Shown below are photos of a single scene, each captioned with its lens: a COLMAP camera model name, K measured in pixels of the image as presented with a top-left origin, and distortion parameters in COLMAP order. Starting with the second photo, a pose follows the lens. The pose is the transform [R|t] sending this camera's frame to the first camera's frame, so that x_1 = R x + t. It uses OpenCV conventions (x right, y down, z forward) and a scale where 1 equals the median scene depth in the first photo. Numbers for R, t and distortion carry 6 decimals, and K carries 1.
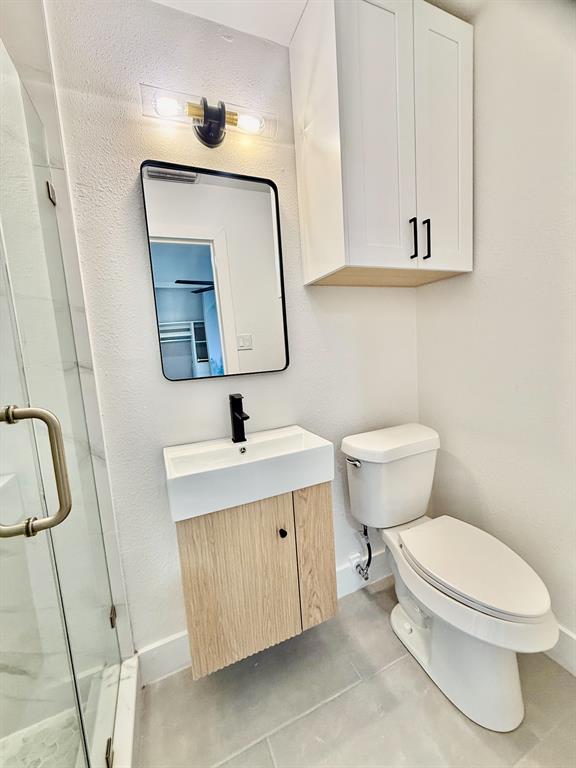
lens RADIAL K [[306.7, 0, 288.0], [0, 306.7, 384.0], [0, 0, 1]] dist [-0.000950, -0.000777]
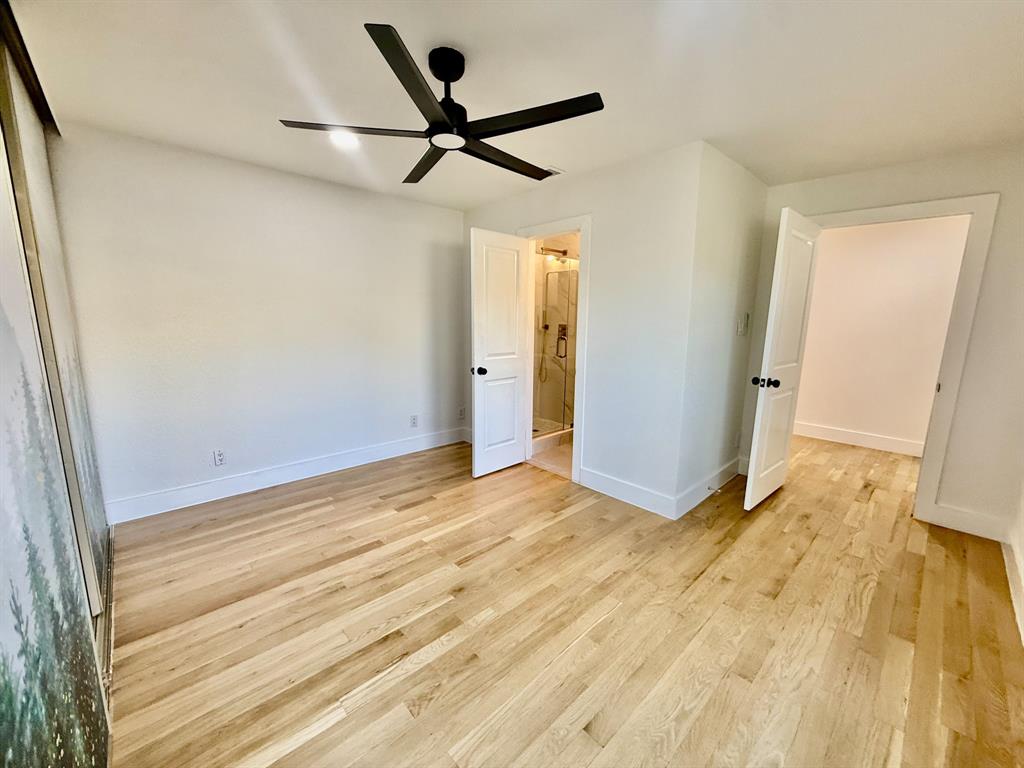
lens RADIAL K [[408.9, 0, 510.6], [0, 408.9, 383.4], [0, 0, 1]] dist [-0.000950, -0.000777]
pose [[0.335836, 0.232730, -0.912716, 3.145341], [-0.149319, 0.969896, 0.192368, -0.209502], [0.930010, 0.071682, 0.360477, -1.395299]]
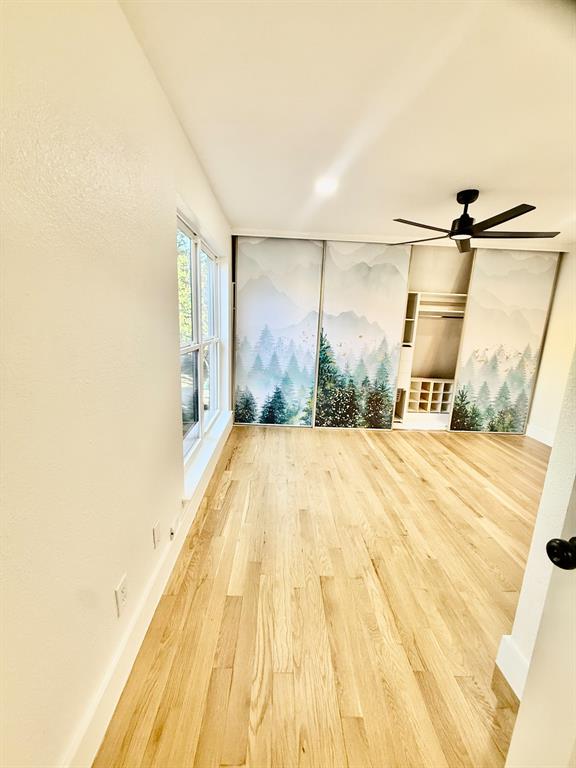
lens RADIAL K [[306.7, 0, 288.0], [0, 306.7, 384.0], [0, 0, 1]] dist [-0.000950, -0.000777]
pose [[-0.927223, -0.038480, 0.372529, 1.660372], [0.071938, 0.957884, 0.277999, -0.472243], [-0.367537, 0.284566, -0.885403, 1.683394]]
